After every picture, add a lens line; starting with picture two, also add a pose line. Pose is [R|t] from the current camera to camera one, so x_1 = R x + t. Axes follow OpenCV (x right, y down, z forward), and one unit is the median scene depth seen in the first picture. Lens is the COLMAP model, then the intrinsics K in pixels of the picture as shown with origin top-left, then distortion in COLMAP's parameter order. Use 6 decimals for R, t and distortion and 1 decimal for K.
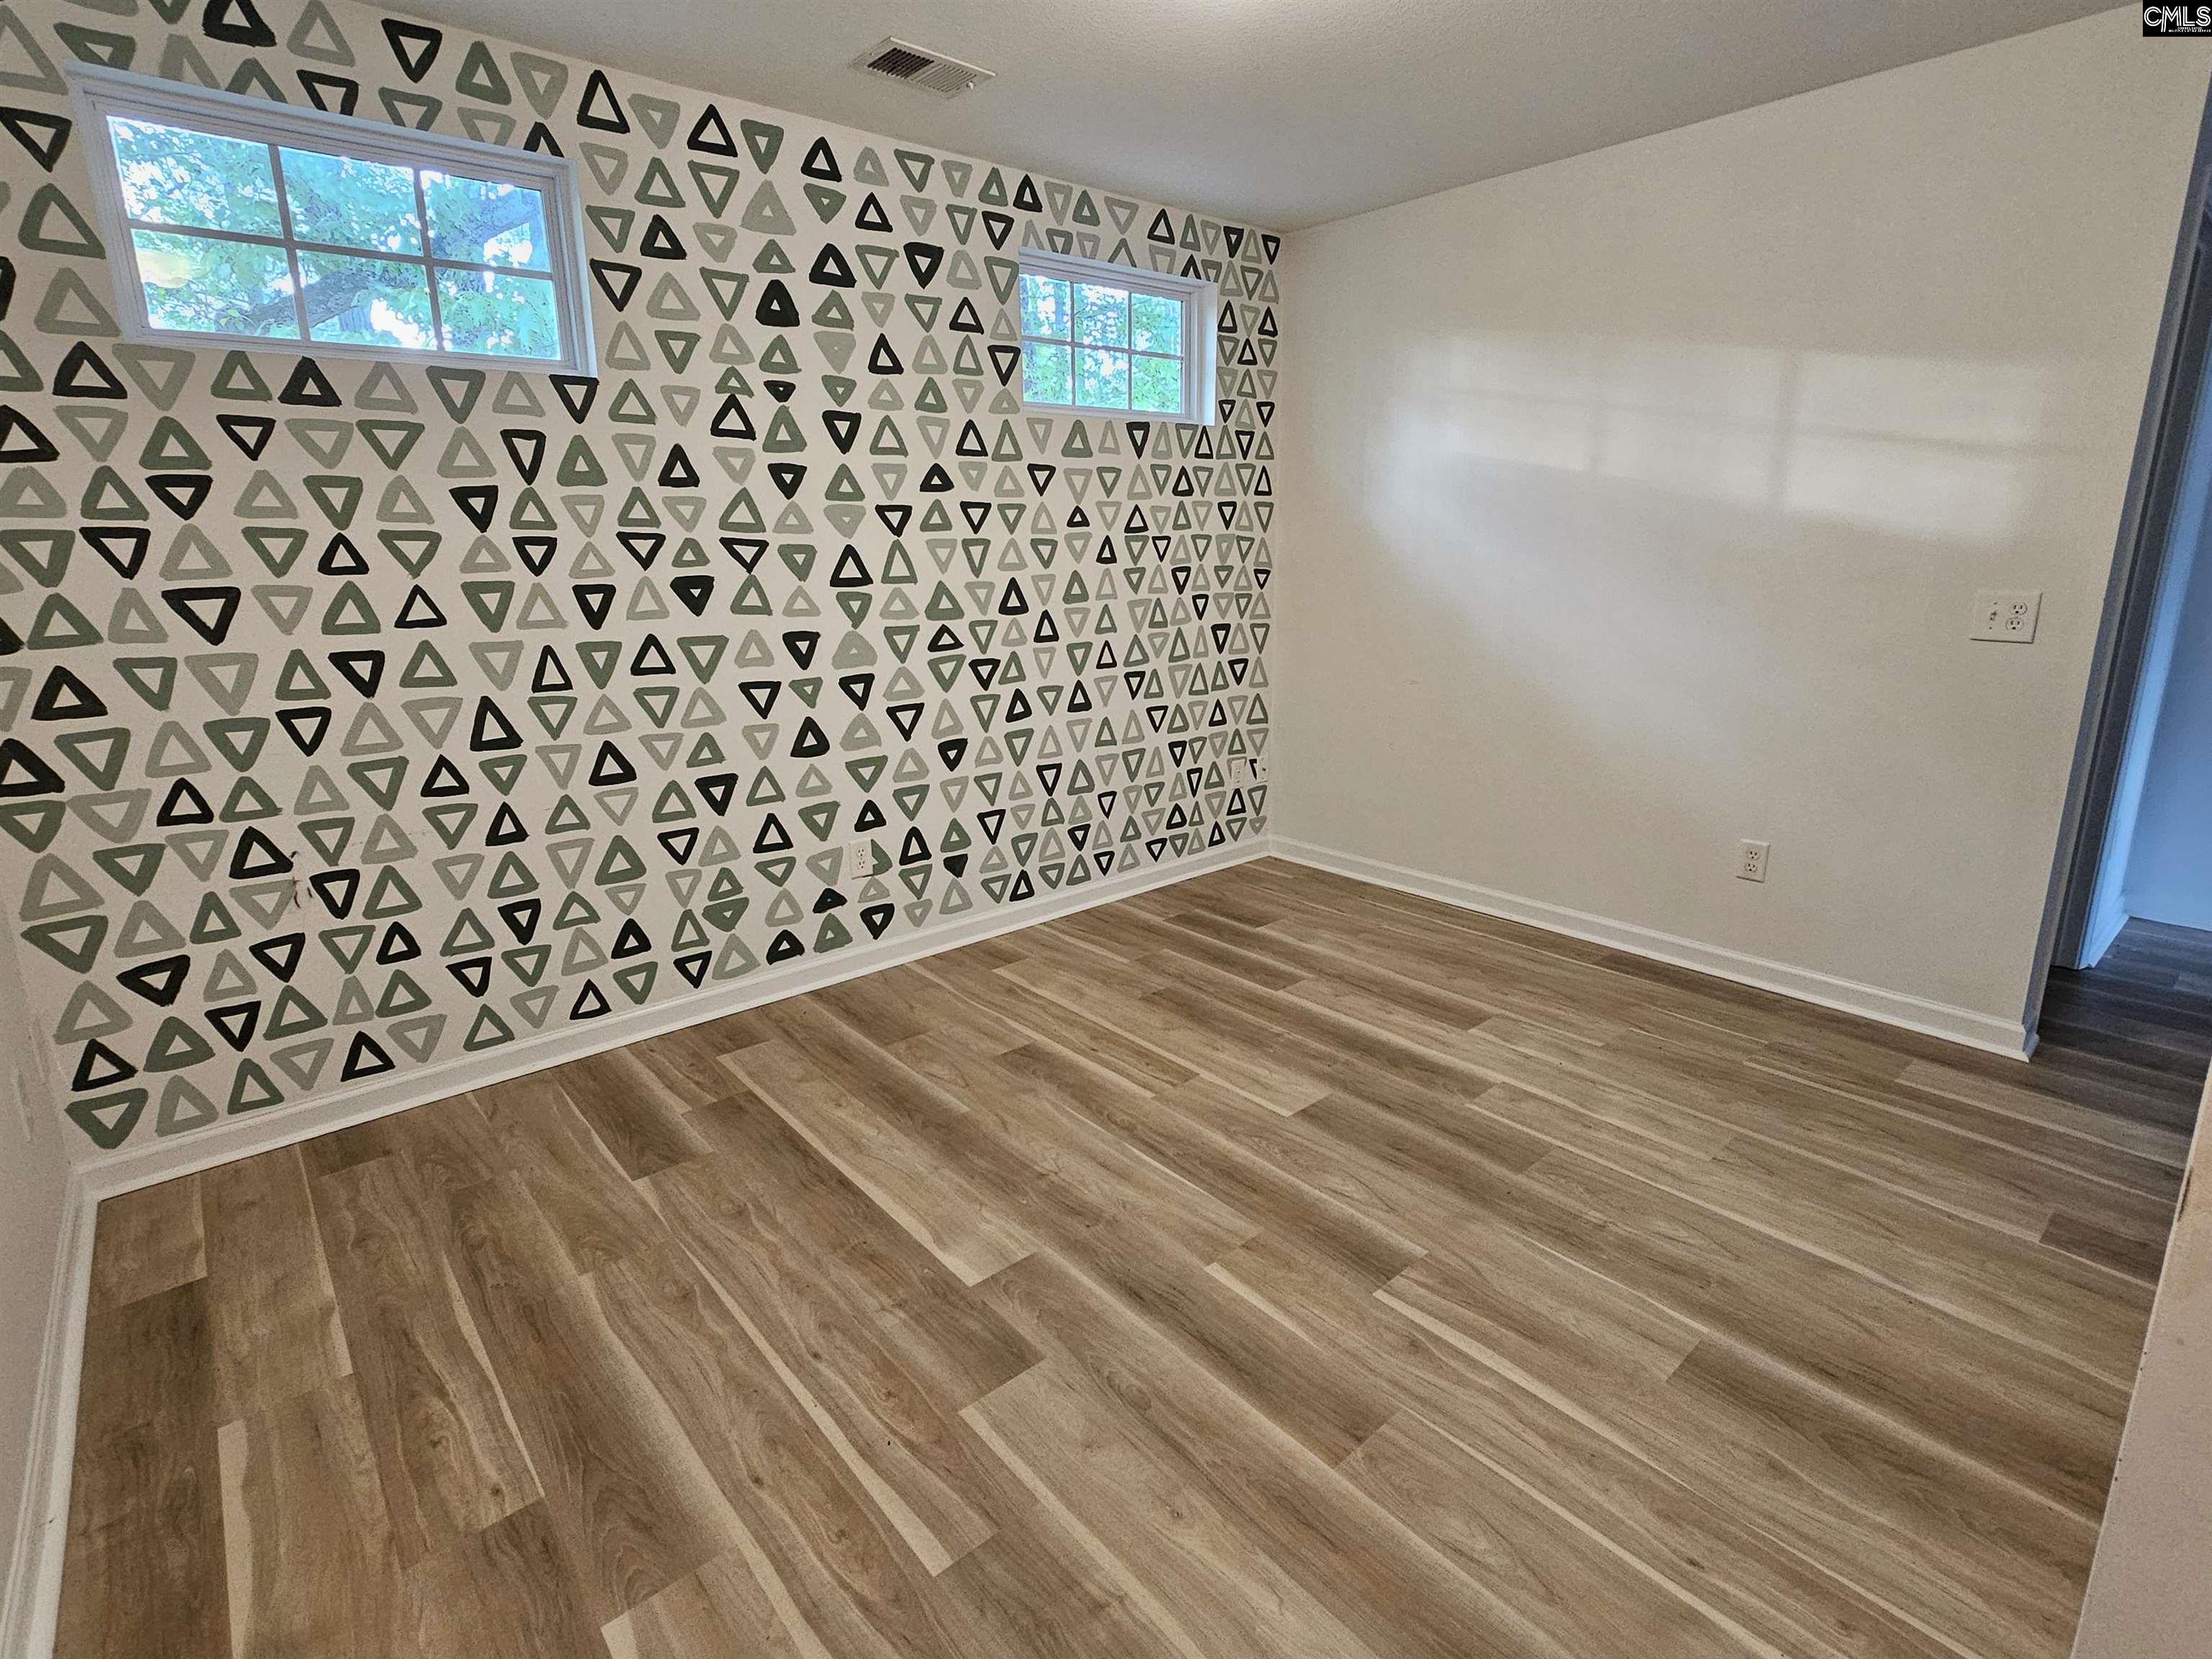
lens RADIAL K [[1074.5, 0, 1106.7], [0, 1074.5, 816.2], [0, 0, 1]] dist [-0.000952, 0.001892]
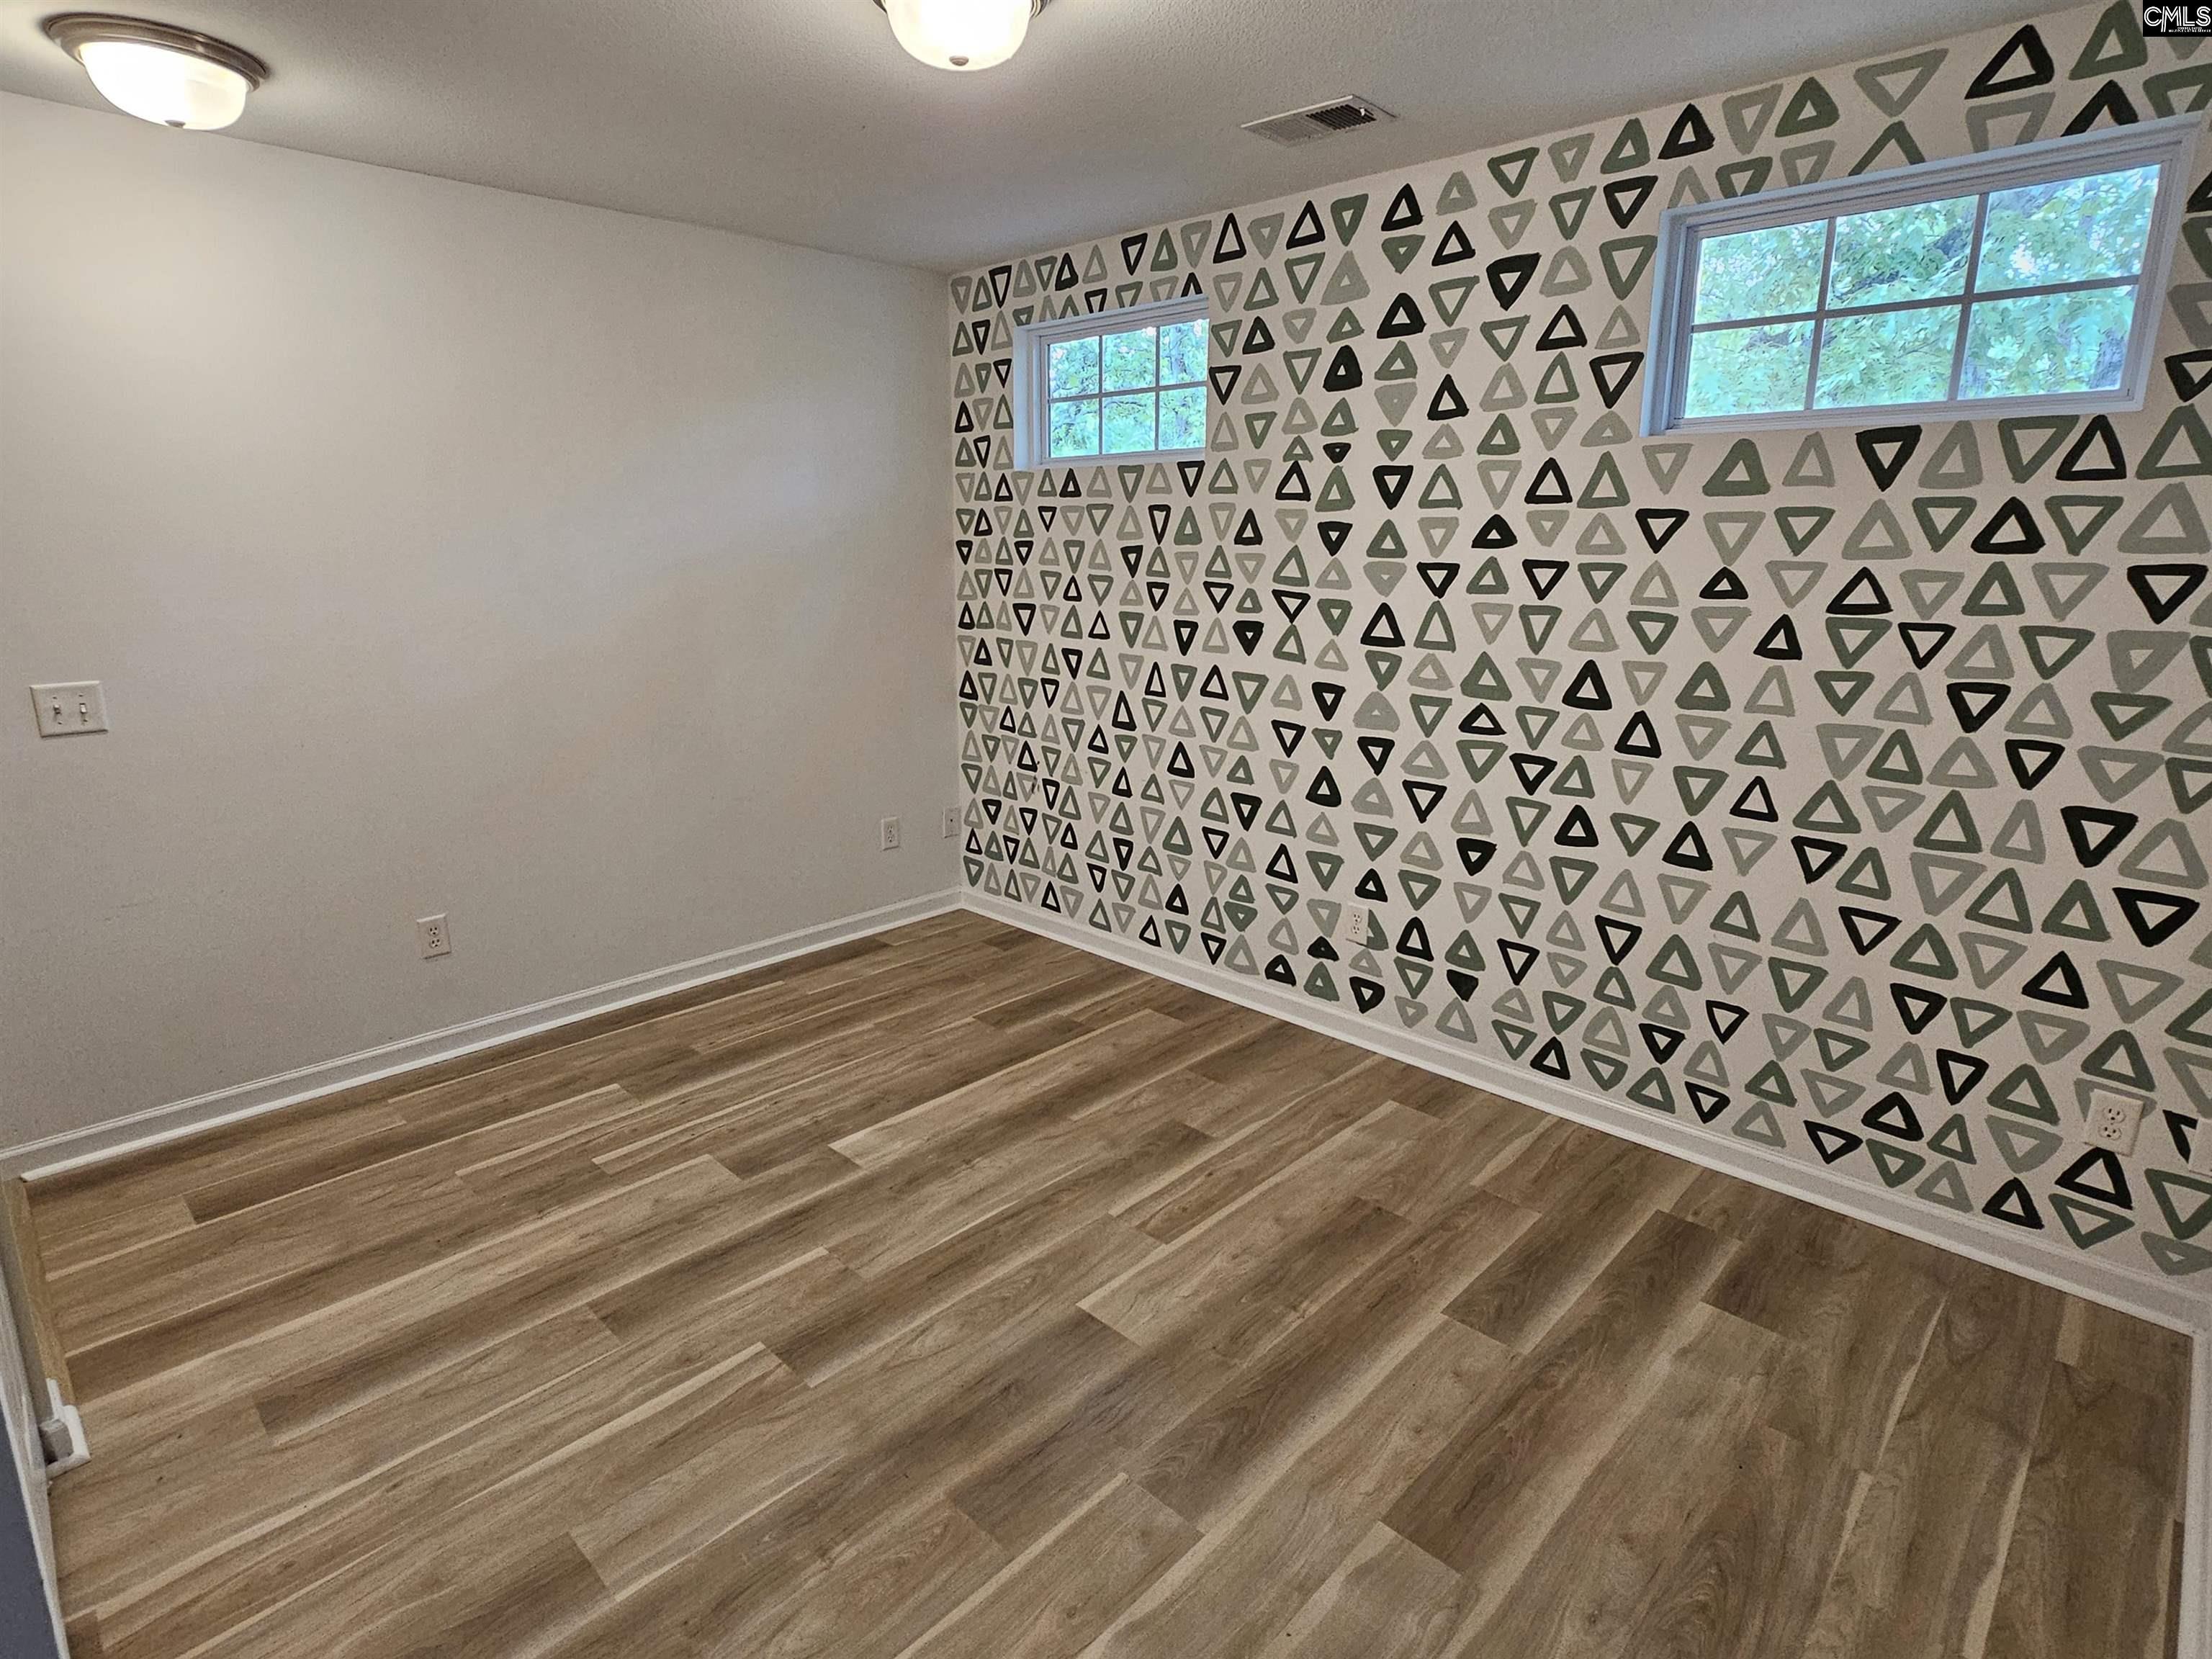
lens RADIAL K [[1172.3, 0, 1106.8], [0, 1172.3, 825.2], [0, 0, 1]] dist [0.003084, 0.001125]
pose [[0.088327, 0.257253, -0.962299, 0.843149], [-0.253668, 0.940032, 0.228017, -0.258298], [0.963250, 0.223965, 0.148287, 0.695846]]
